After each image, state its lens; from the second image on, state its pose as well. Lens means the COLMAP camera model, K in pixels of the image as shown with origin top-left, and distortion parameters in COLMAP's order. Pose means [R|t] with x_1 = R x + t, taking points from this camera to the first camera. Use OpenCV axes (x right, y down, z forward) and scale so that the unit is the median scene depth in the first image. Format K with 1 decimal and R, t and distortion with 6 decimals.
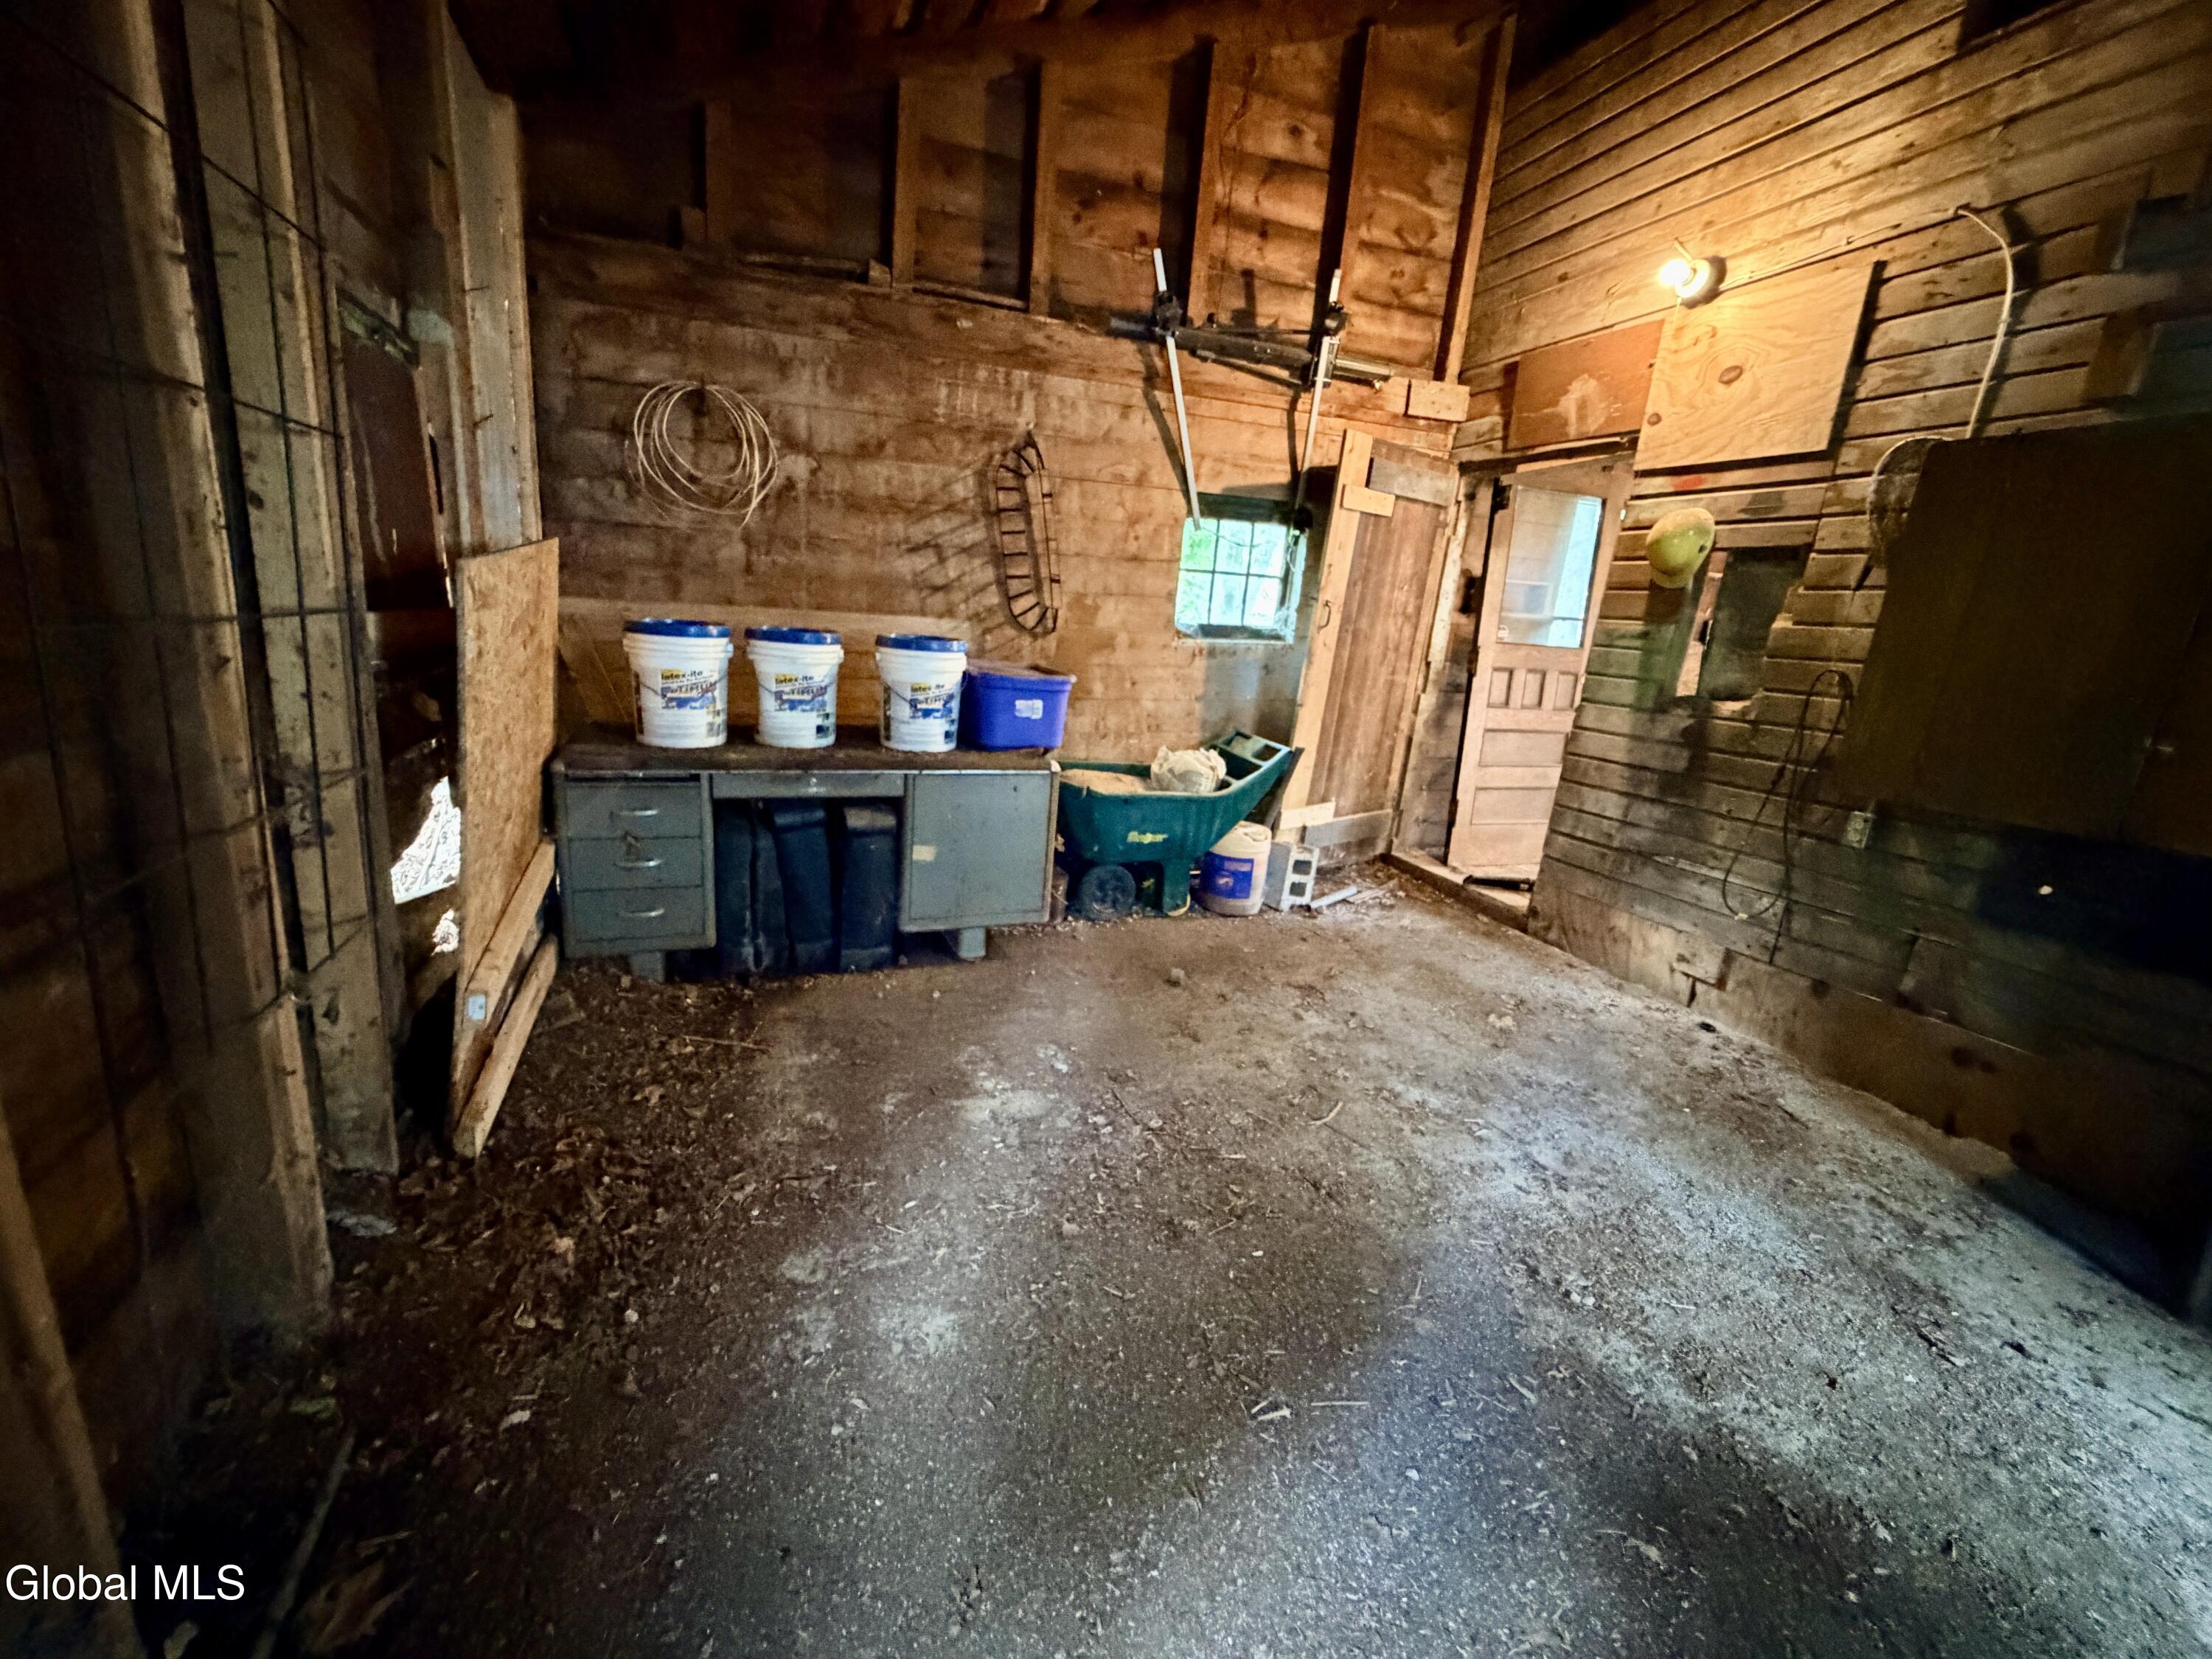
lens RADIAL K [[884.9, 0, 1101.9], [0, 884.9, 831.9], [0, 0, 1]] dist [0.001165, -0.000349]
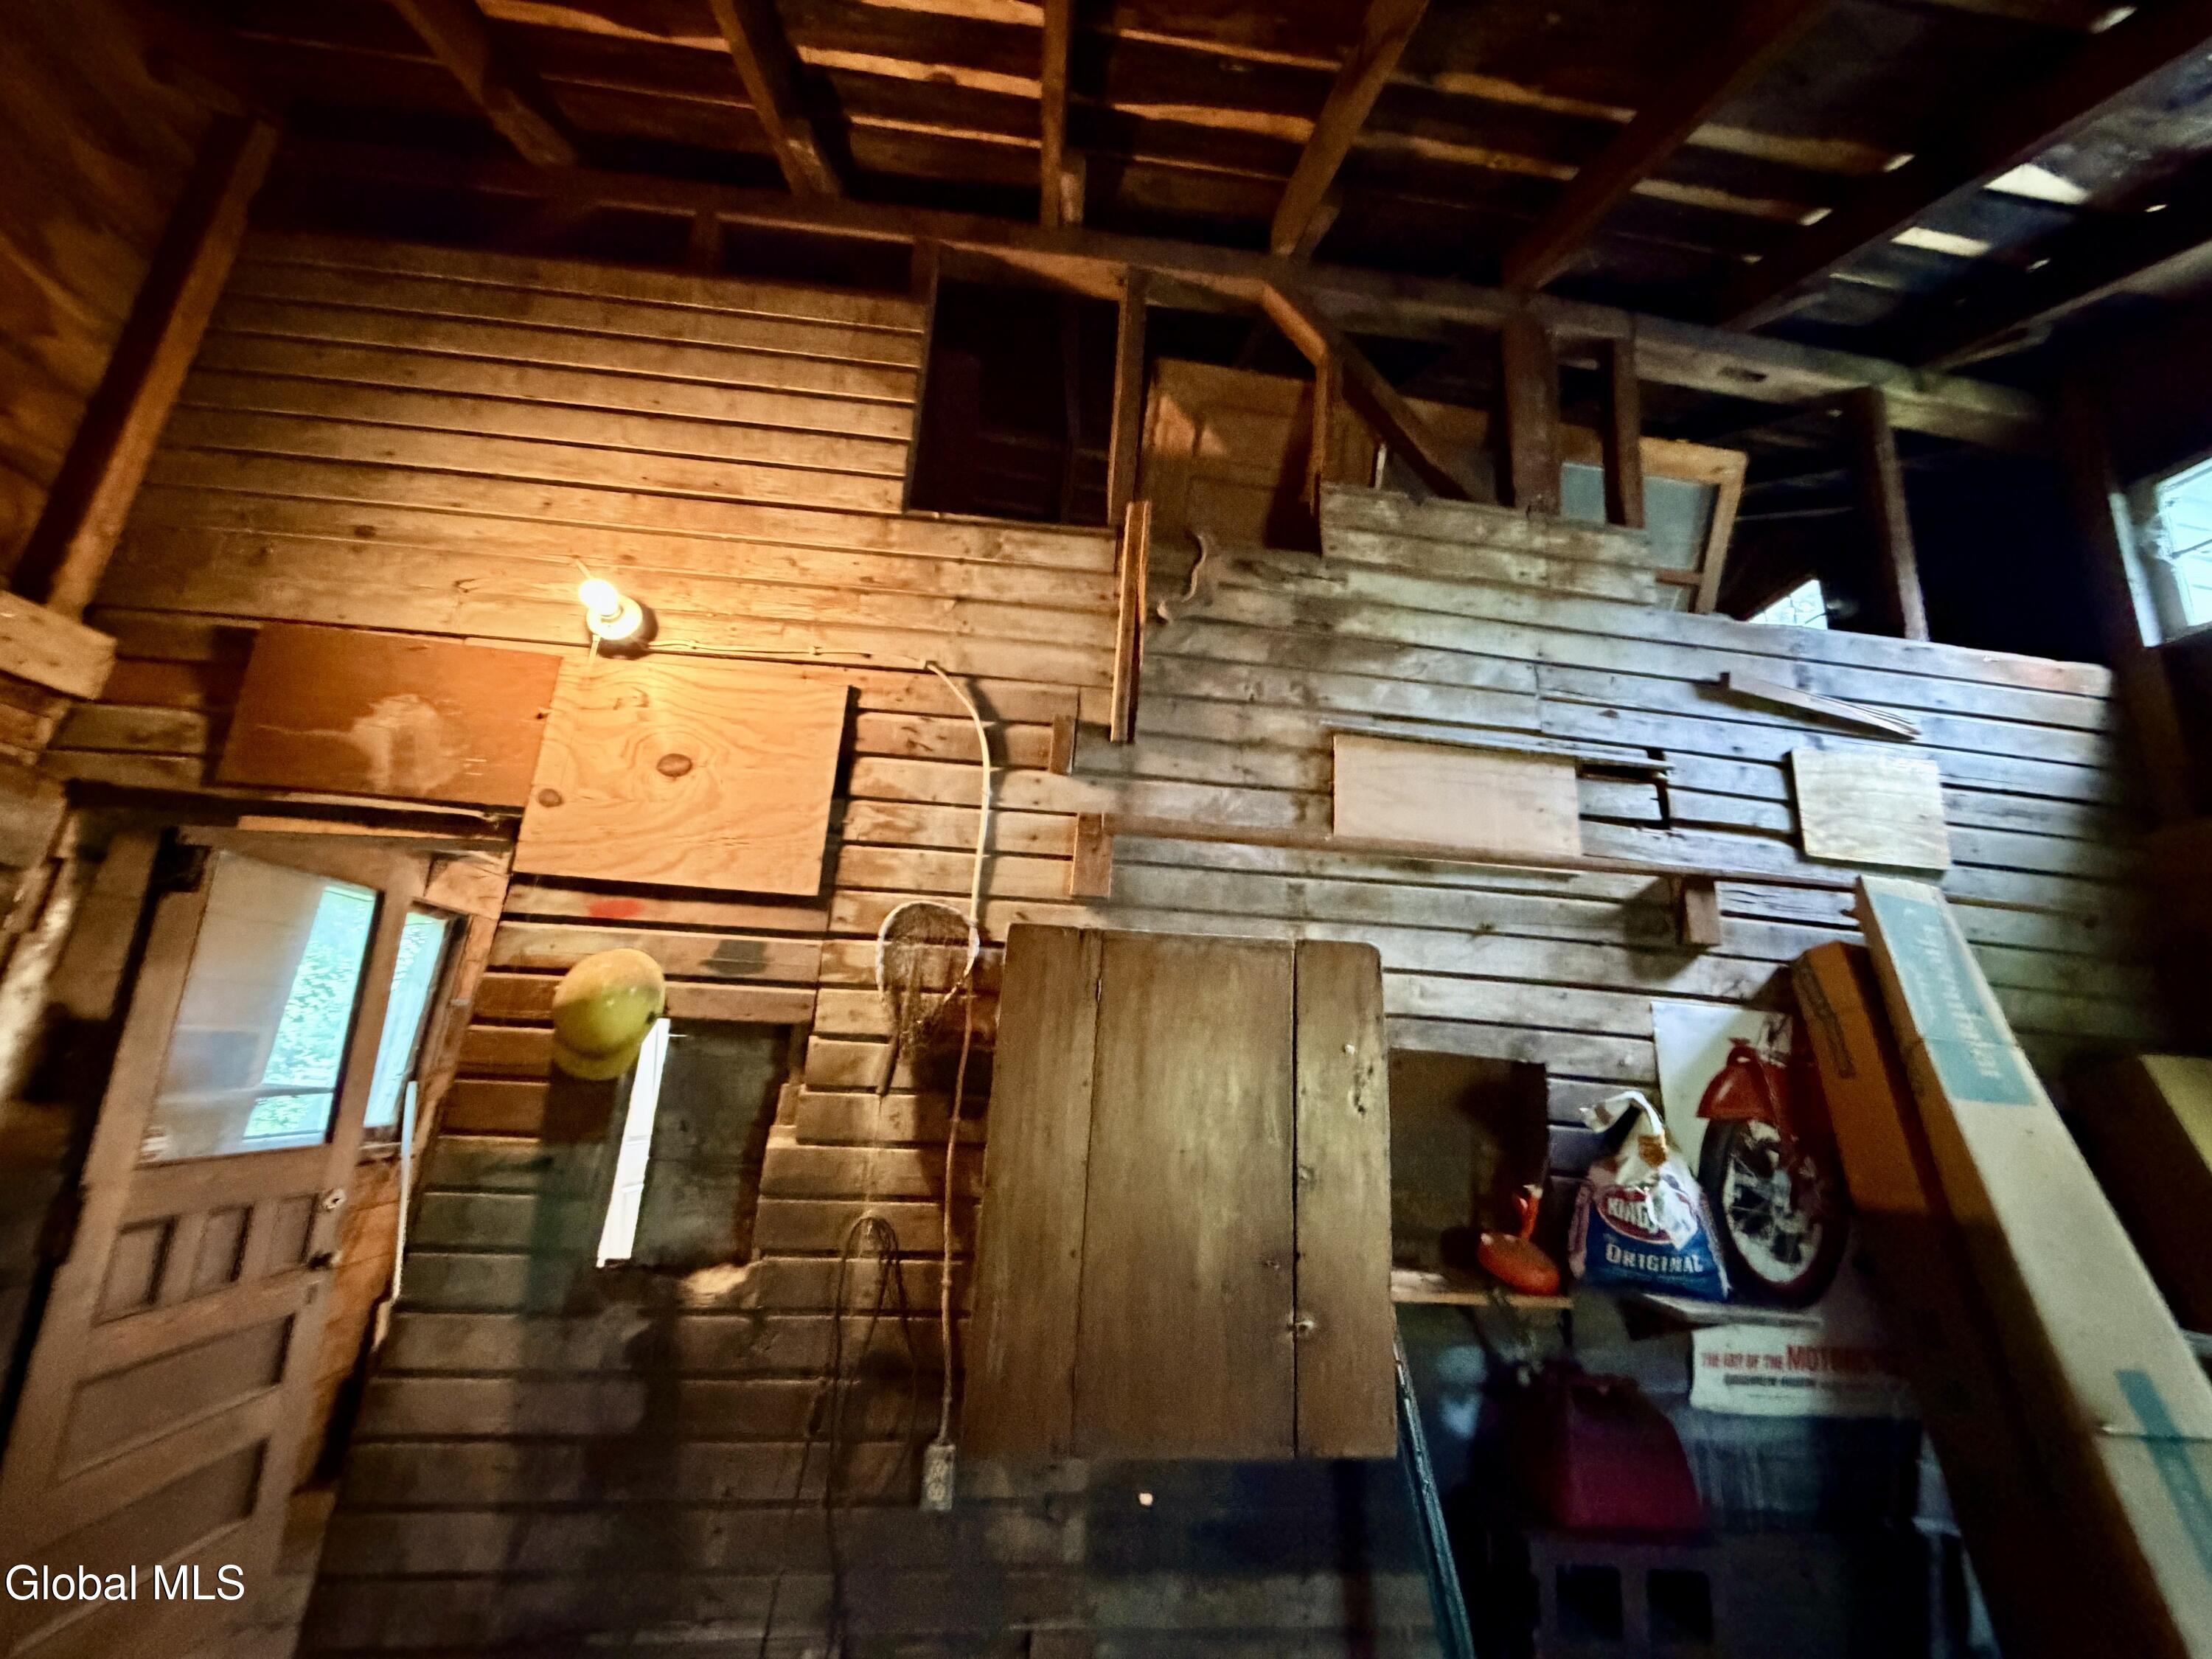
lens RADIAL K [[884.9, 0, 1106.1], [0, 884.9, 834.8], [0, 0, 1]] dist [0.001165, -0.000349]
pose [[0.273347, 0.196180, 0.941698, 0.170013], [0.205333, 0.944517, -0.256370, -0.220894], [-0.939744, 0.263439, 0.217899, 0.547884]]
